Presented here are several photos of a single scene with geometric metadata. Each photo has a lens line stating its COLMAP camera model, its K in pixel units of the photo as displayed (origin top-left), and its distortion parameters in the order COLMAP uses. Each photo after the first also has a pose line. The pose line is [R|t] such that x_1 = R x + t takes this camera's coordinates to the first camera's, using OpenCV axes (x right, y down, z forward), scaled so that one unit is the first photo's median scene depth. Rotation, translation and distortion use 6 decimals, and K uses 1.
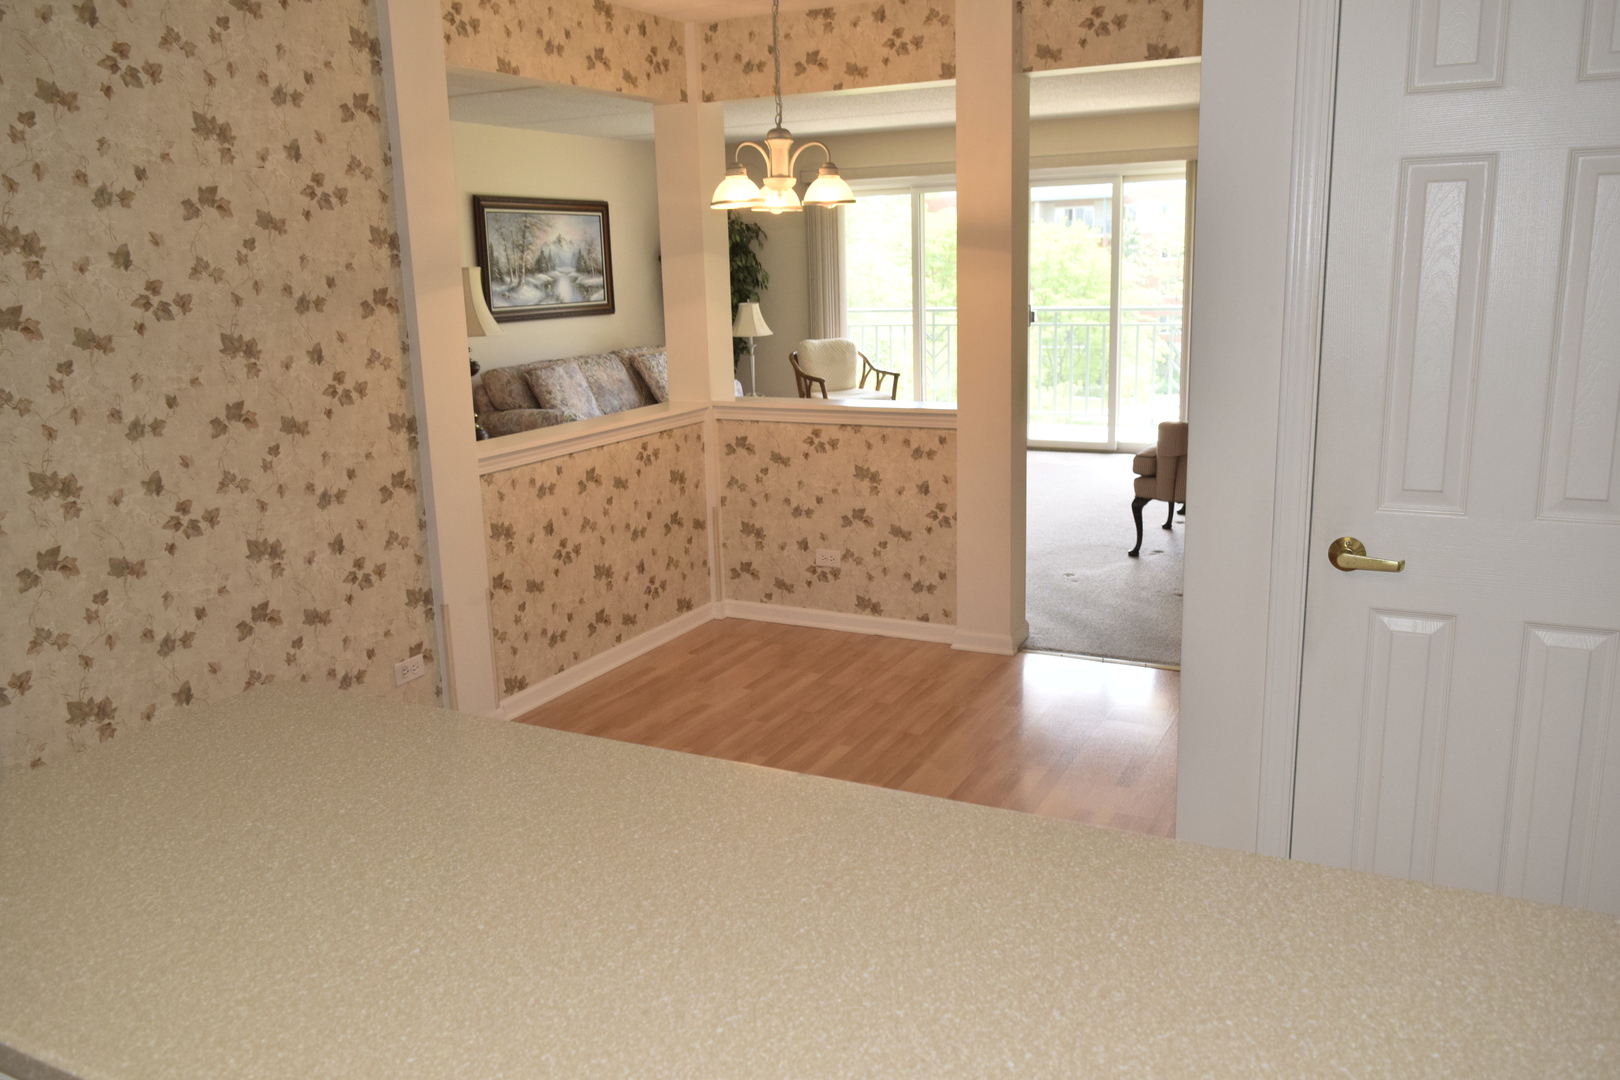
lens RADIAL K [[1254.8, 0, 808.6], [0, 1254.8, 537.4], [0, 0, 1]] dist [-0.020283, 0.011286]
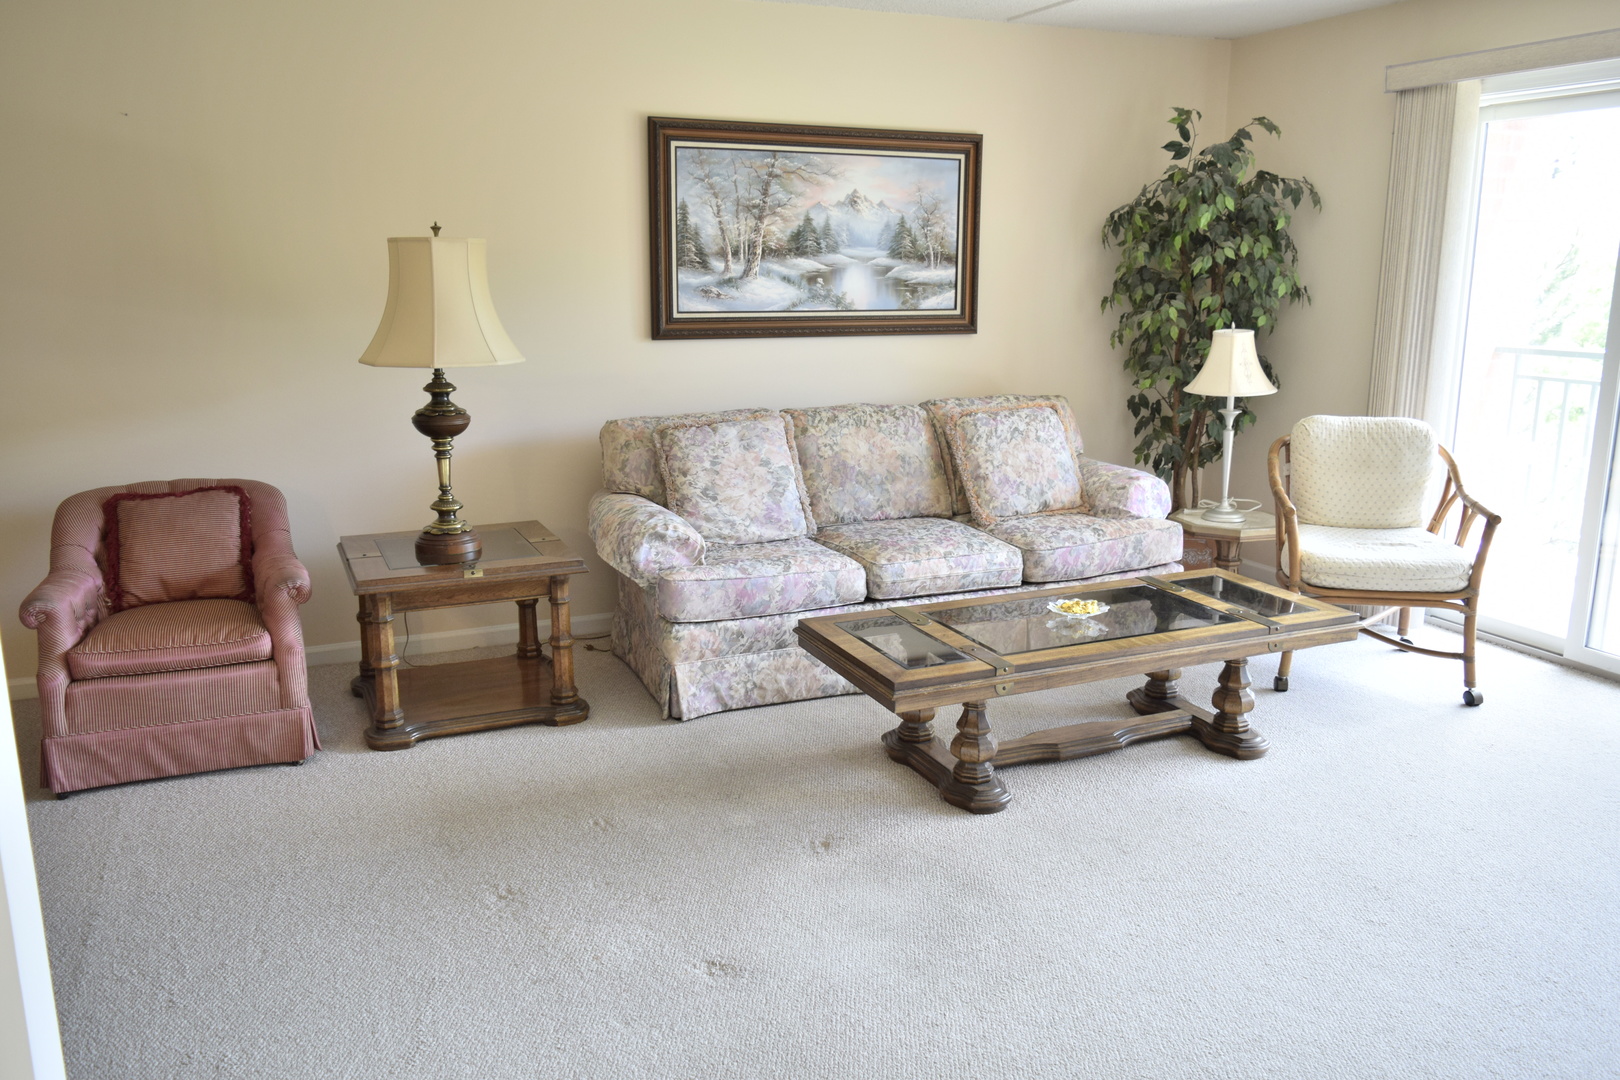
lens RADIAL K [[1254.8, 0, 808.6], [0, 1254.8, 537.4], [0, 0, 1]] dist [-0.020283, 0.011286]
pose [[0.775792, 0.165594, -0.608873, 0.399580], [-0.161117, 0.984949, 0.062589, -0.297695], [0.610073, 0.049544, 0.790795, 1.366365]]
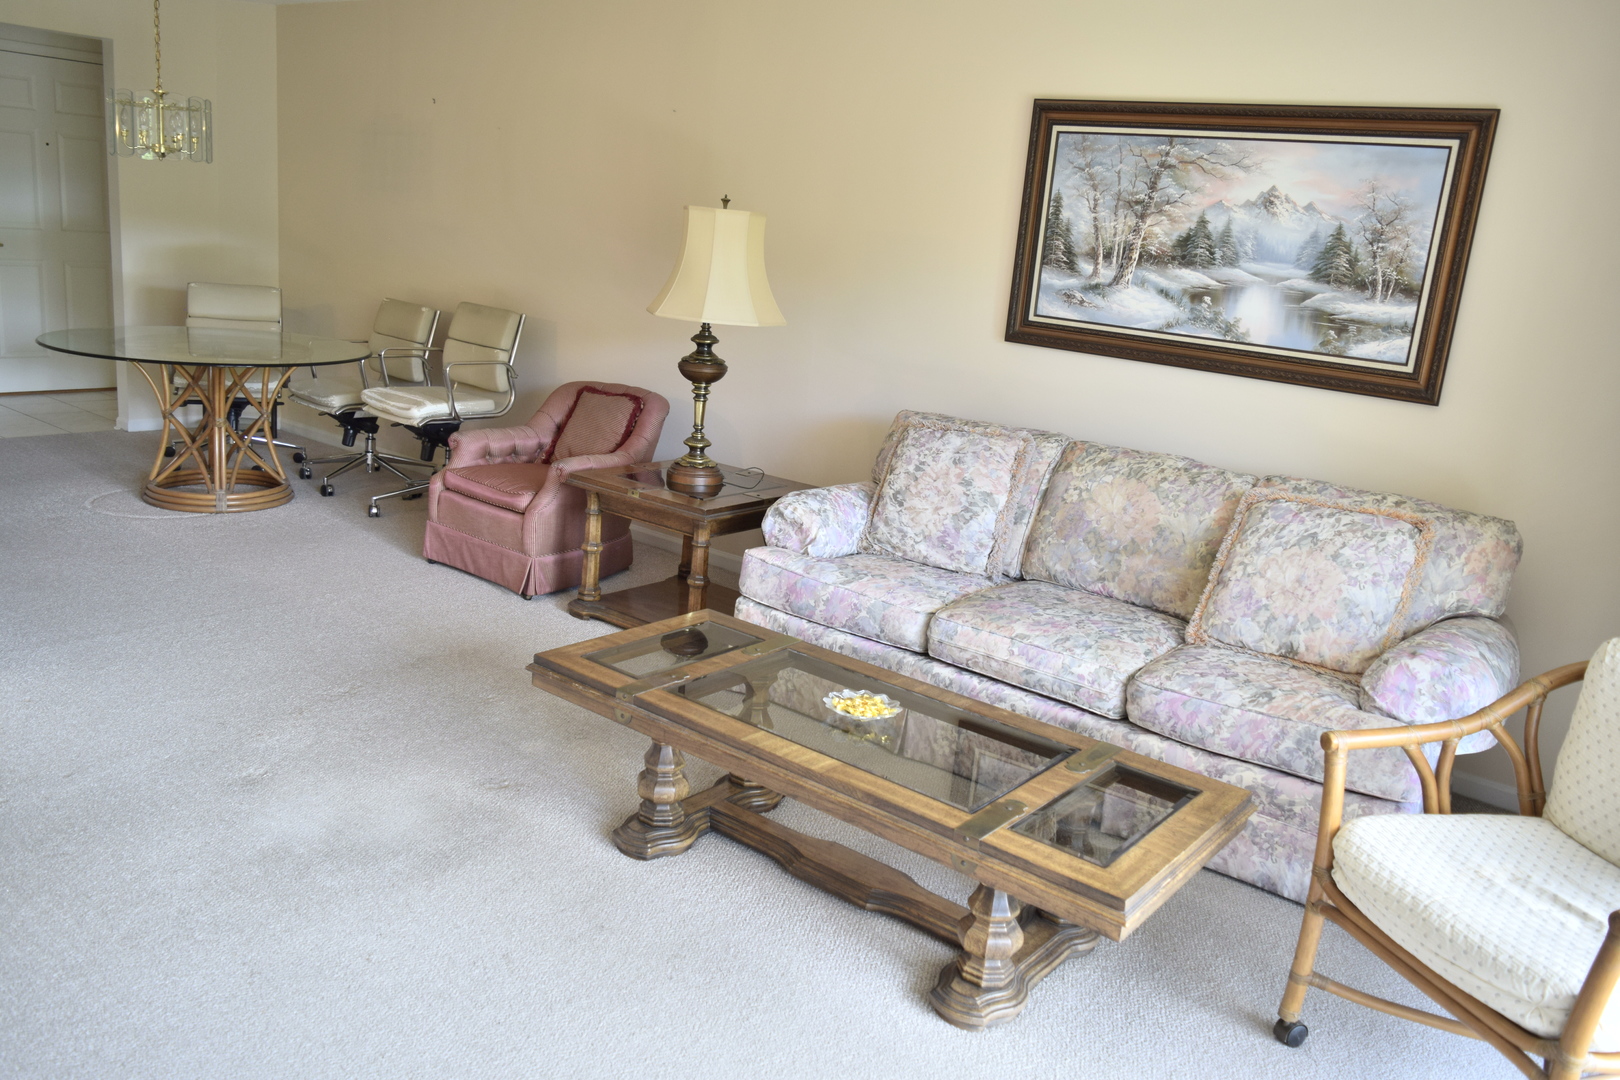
lens RADIAL K [[1254.8, 0, 808.6], [0, 1254.8, 537.4], [0, 0, 1]] dist [-0.020283, 0.011286]
pose [[-0.195592, 0.251445, -0.947902, 0.689988], [-0.290753, 0.908245, 0.300920, -0.541240], [0.936593, 0.334463, -0.104537, 2.351746]]
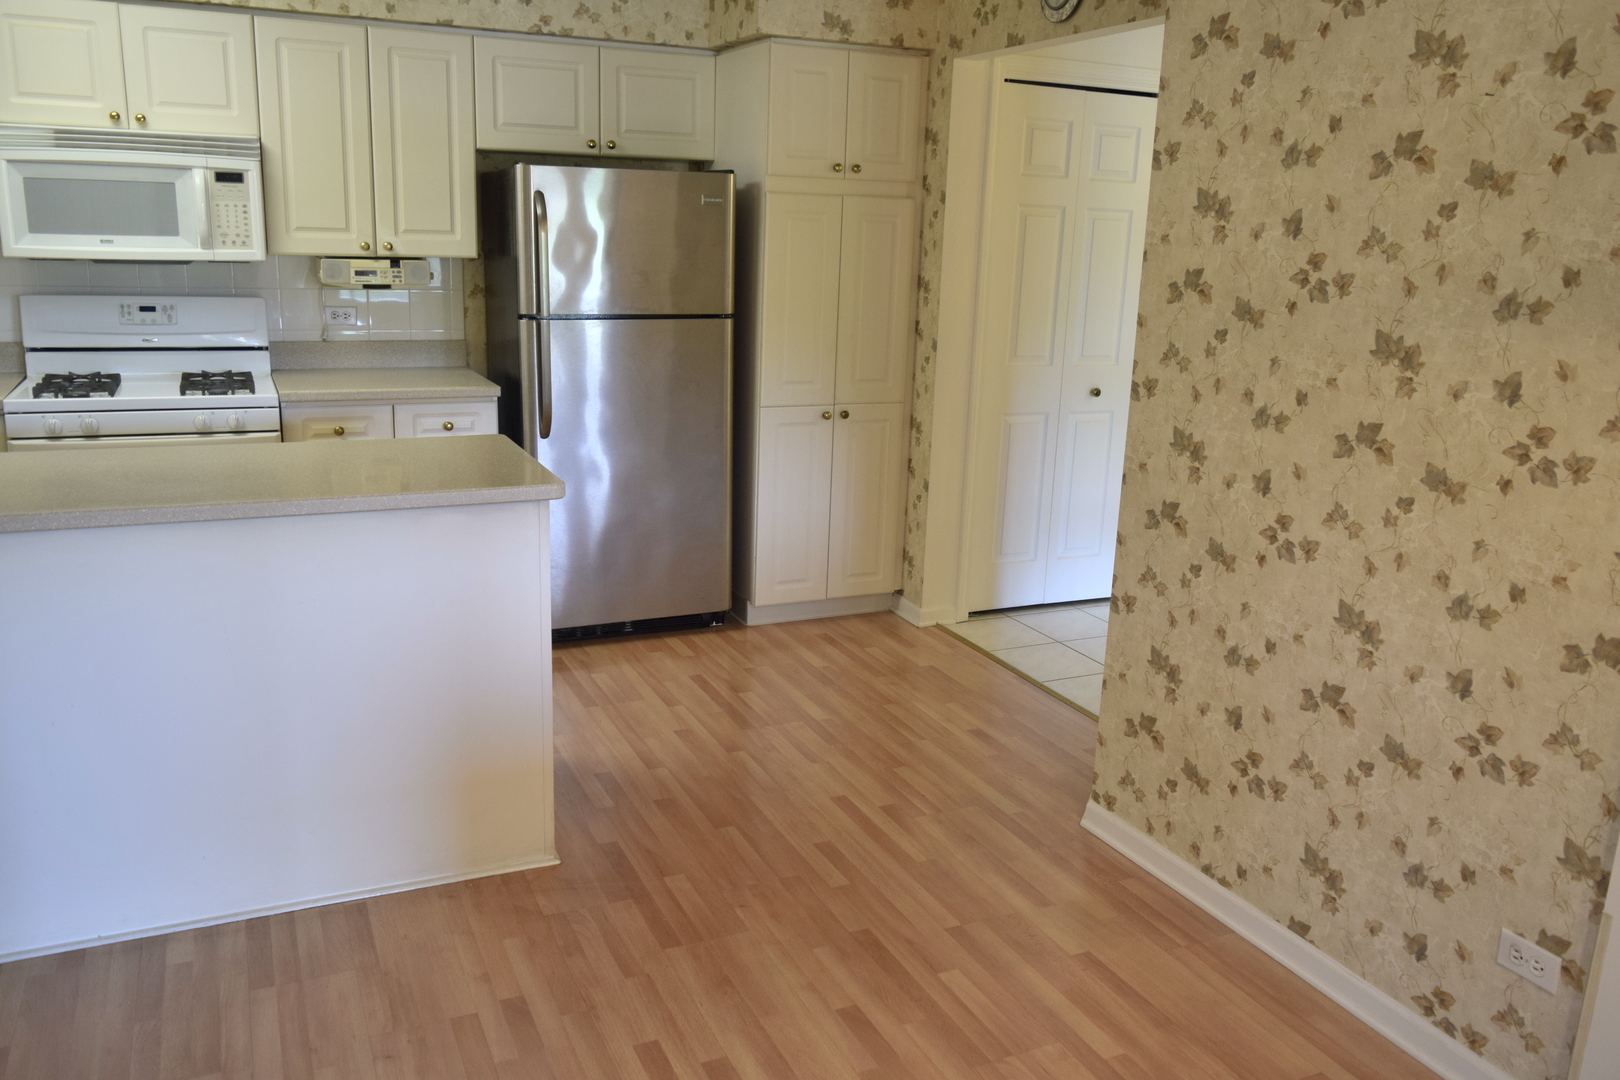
lens RADIAL K [[1254.8, 0, 808.6], [0, 1254.8, 537.4], [0, 0, 1]] dist [-0.020283, 0.011286]
pose [[-0.615634, 0.196644, -0.763103, 0.309177], [-0.186729, 0.904384, 0.383695, -0.248996], [0.765589, 0.378709, -0.520051, 1.065343]]
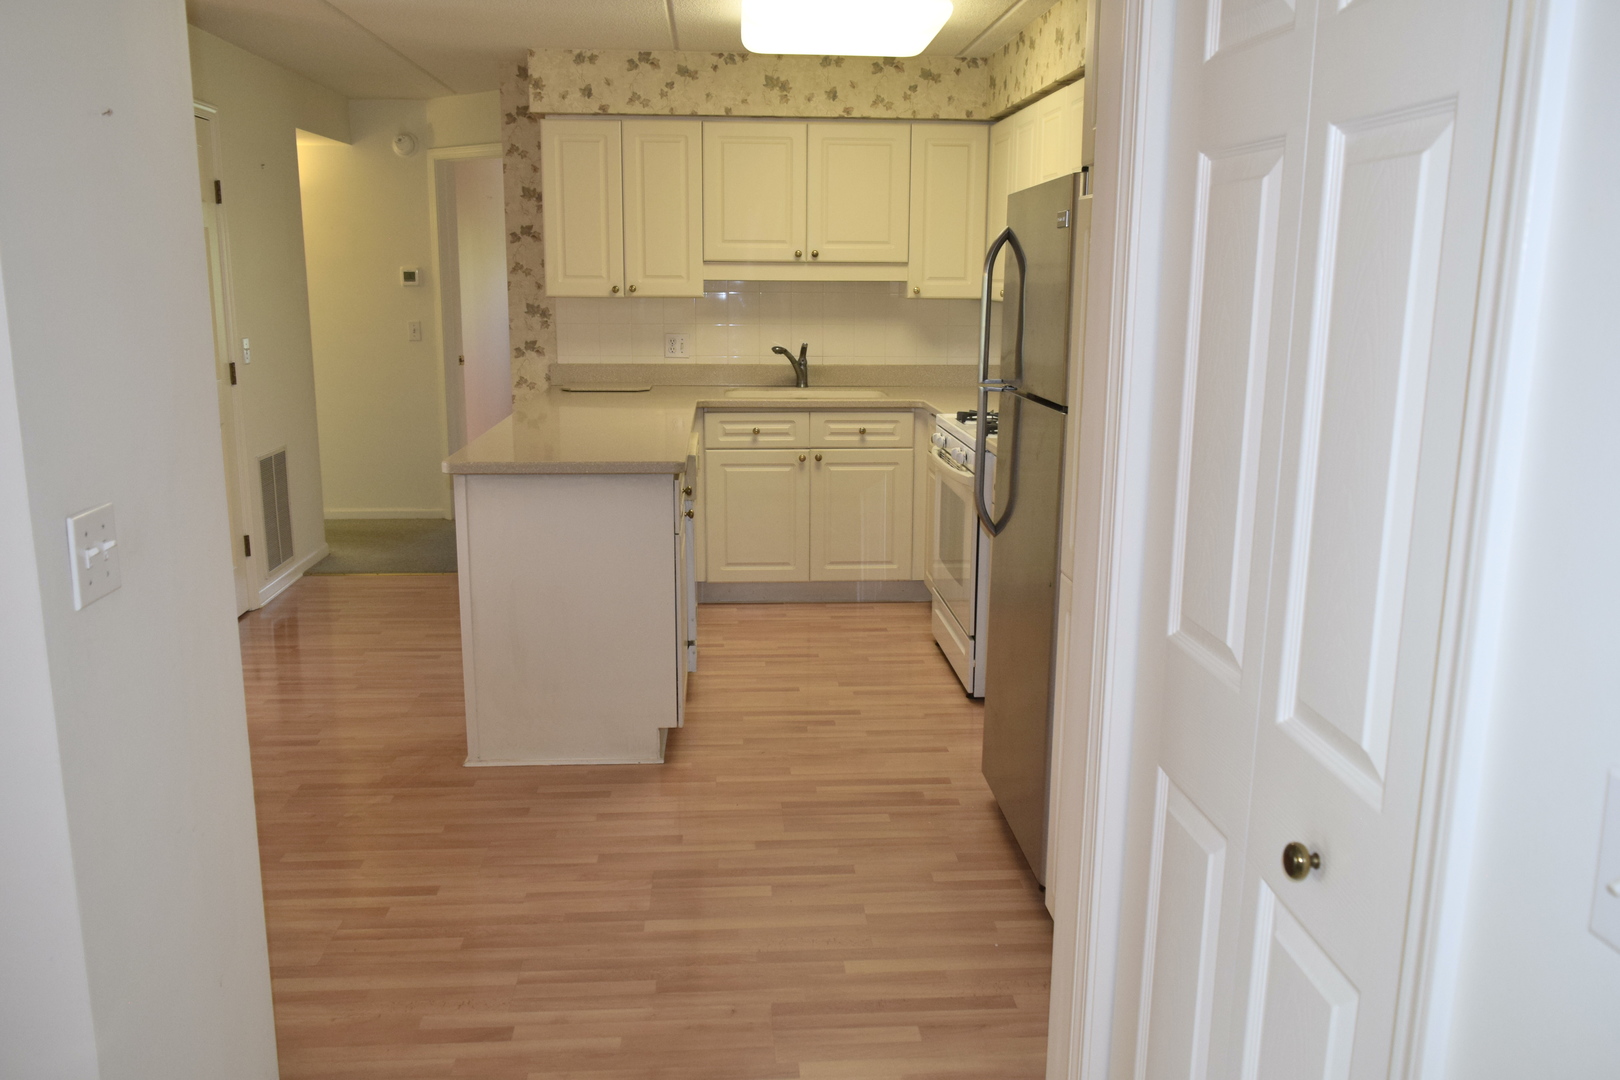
lens RADIAL K [[1254.8, 0, 808.6], [0, 1254.8, 537.4], [0, 0, 1]] dist [-0.020283, 0.011286]
pose [[-0.520892, -0.150376, 0.840273, -1.249970], [0.192646, 0.938257, 0.287334, -0.122755], [-0.831600, 0.311545, -0.459761, 0.756742]]
